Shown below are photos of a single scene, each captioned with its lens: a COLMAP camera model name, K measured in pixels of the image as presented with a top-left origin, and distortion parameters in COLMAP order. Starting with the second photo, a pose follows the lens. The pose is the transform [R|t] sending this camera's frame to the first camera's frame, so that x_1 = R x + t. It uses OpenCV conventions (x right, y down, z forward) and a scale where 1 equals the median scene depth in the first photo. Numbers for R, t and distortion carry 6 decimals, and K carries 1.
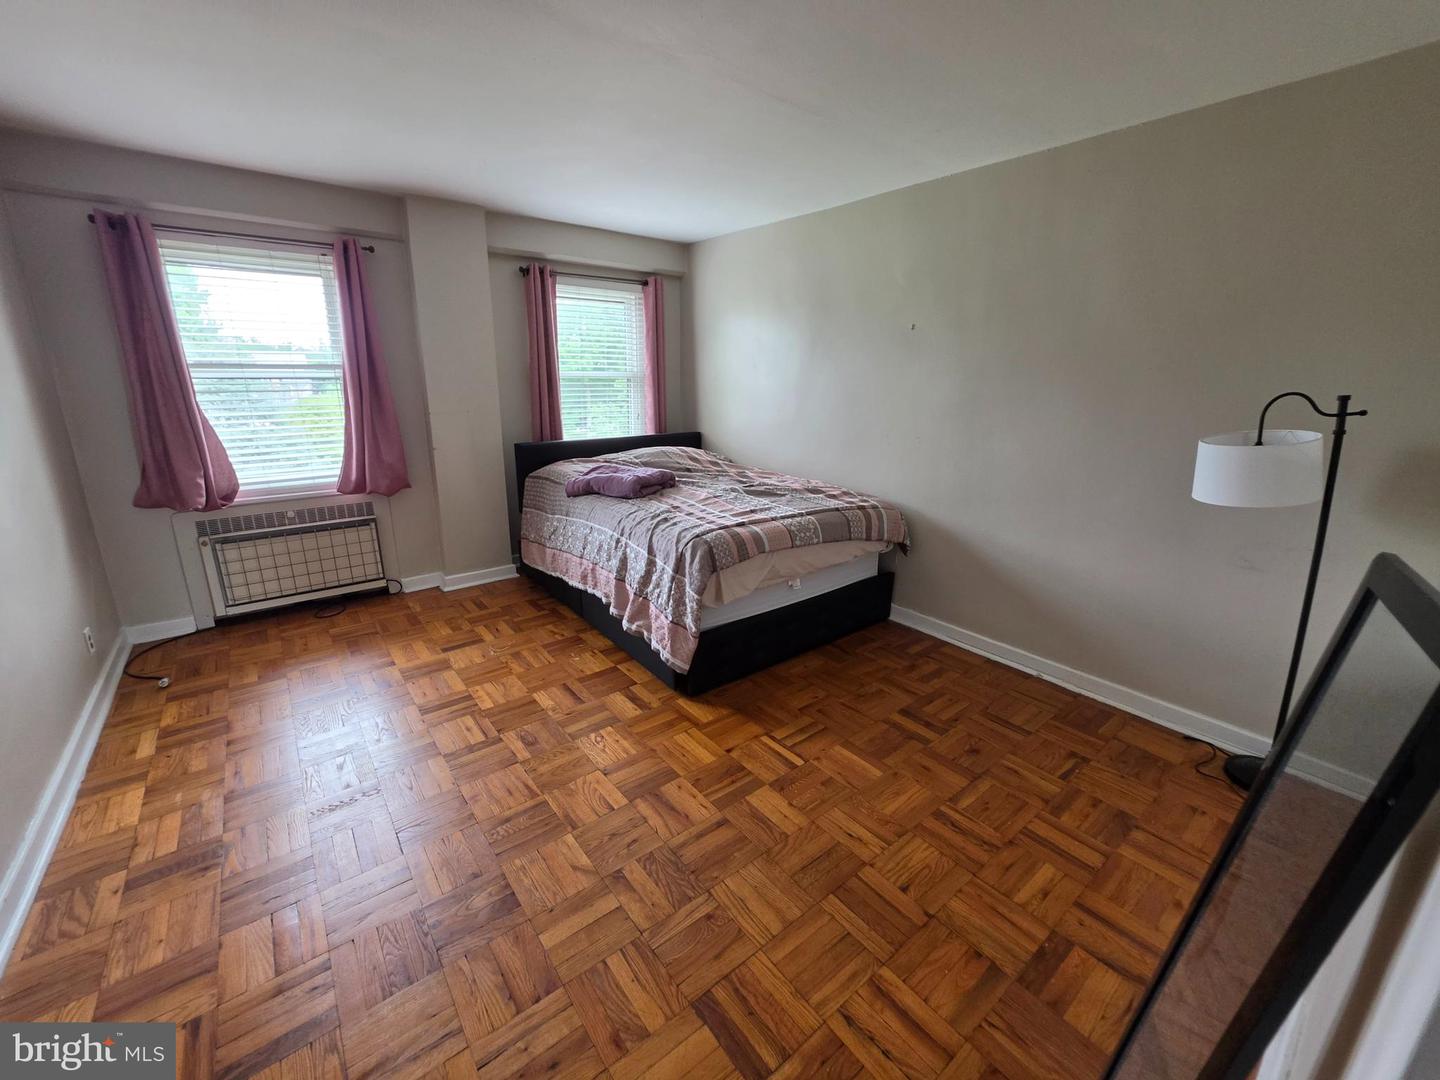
lens RADIAL K [[575.4, 0, 724.1], [0, 575.4, 532.0], [0, 0, 1]] dist [-0.005638, 0.000932]
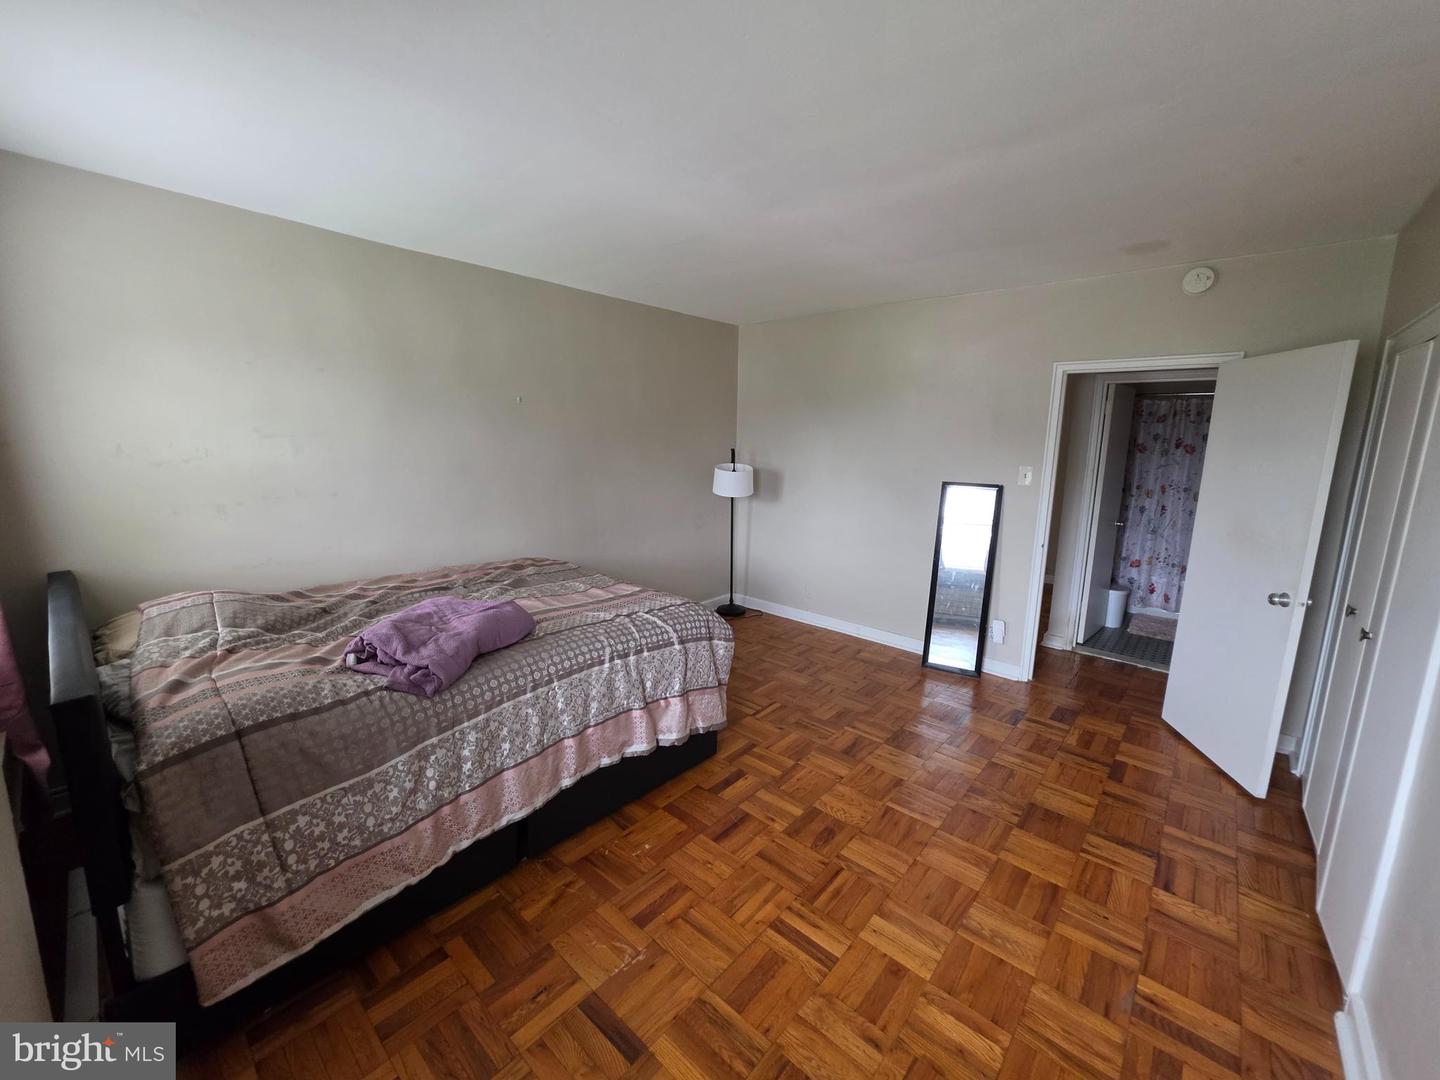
lens RADIAL K [[575.4, 0, 726.3], [0, 575.4, 538.2], [0, 0, 1]] dist [-0.005638, 0.000932]
pose [[-0.183962, -0.184174, 0.965525, -0.992647], [0.241245, 0.943784, 0.225992, -0.299600], [-0.952869, 0.274502, -0.129189, 1.017789]]
